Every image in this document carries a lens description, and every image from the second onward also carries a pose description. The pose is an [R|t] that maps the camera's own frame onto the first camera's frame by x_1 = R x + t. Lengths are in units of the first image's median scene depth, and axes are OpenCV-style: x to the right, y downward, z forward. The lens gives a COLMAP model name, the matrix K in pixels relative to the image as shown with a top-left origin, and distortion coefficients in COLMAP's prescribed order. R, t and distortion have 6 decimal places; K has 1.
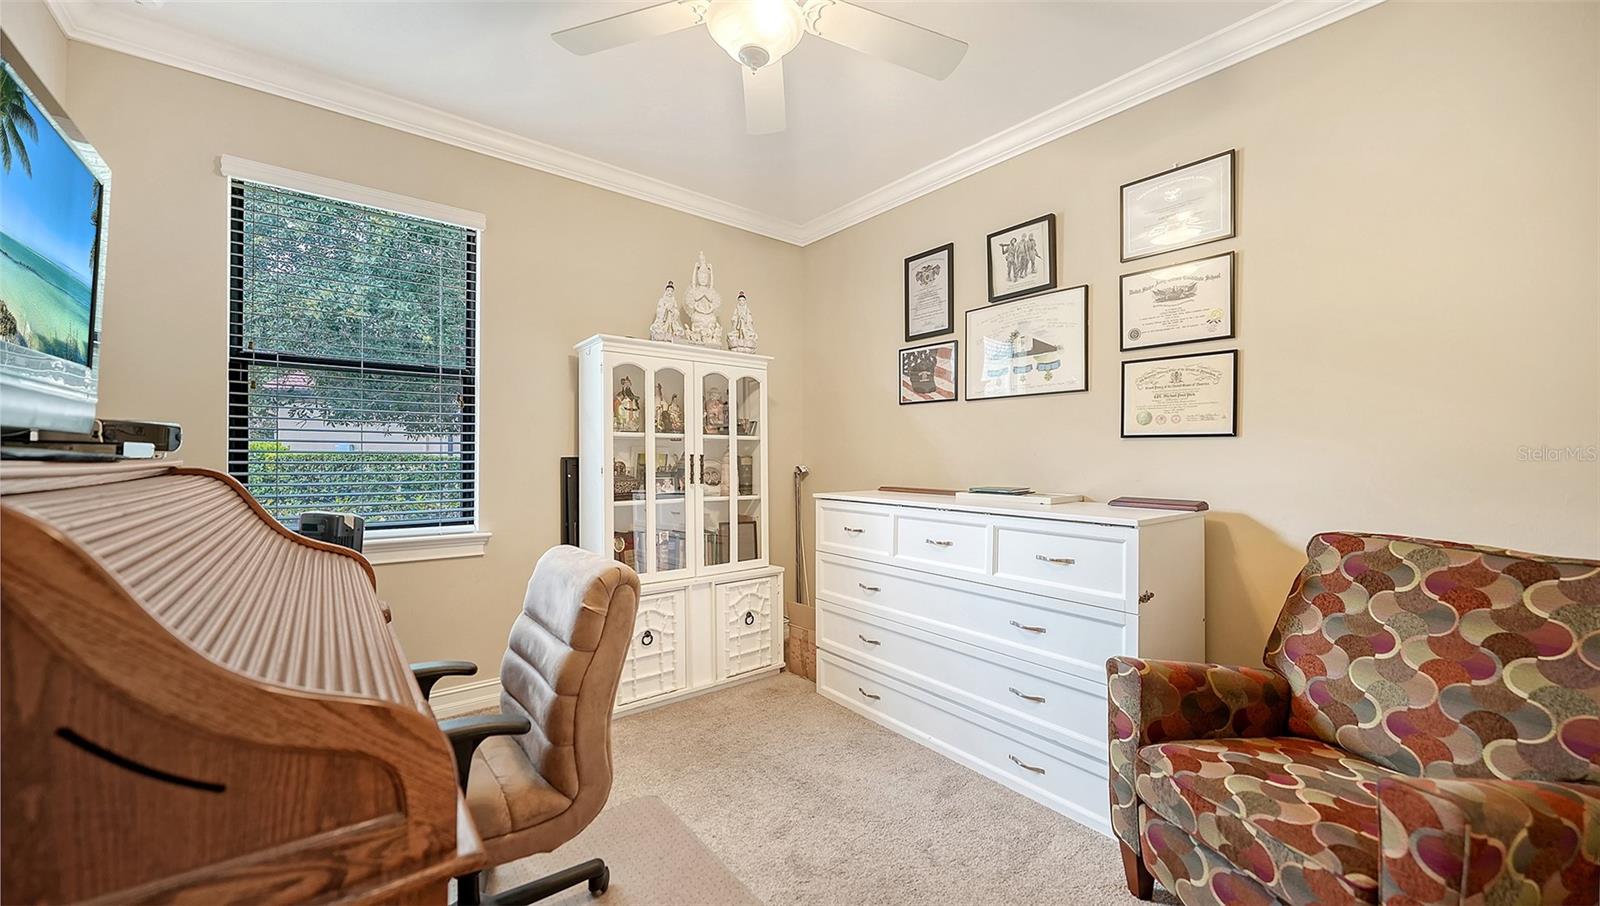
lens RADIAL K [[606.5, 0, 806.7], [0, 606.5, 456.9], [0, 0, 1]] dist [-0.002950, 0.000017]
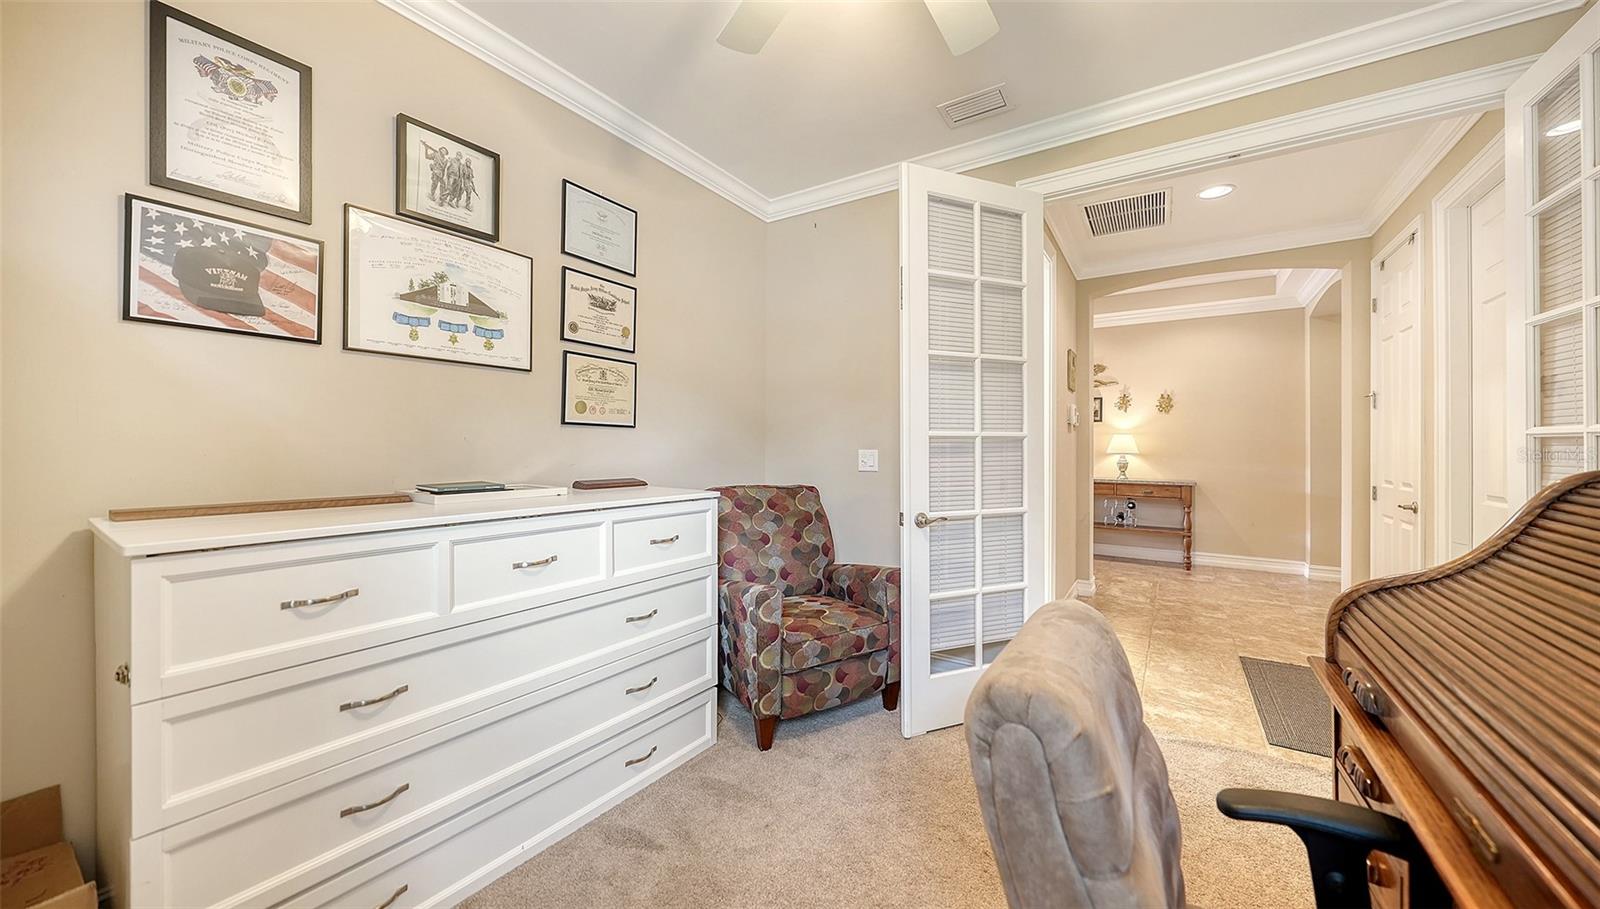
lens RADIAL K [[558.4, 0, 807.8], [0, 558.4, 445.1], [0, 0, 1]] dist [-0.008857, -0.000133]
pose [[-0.306648, 0.001291, 0.951822, -0.461670], [-0.002955, 0.999993, -0.002308, 0.004277], [-0.951818, -0.003520, -0.306642, 0.817067]]
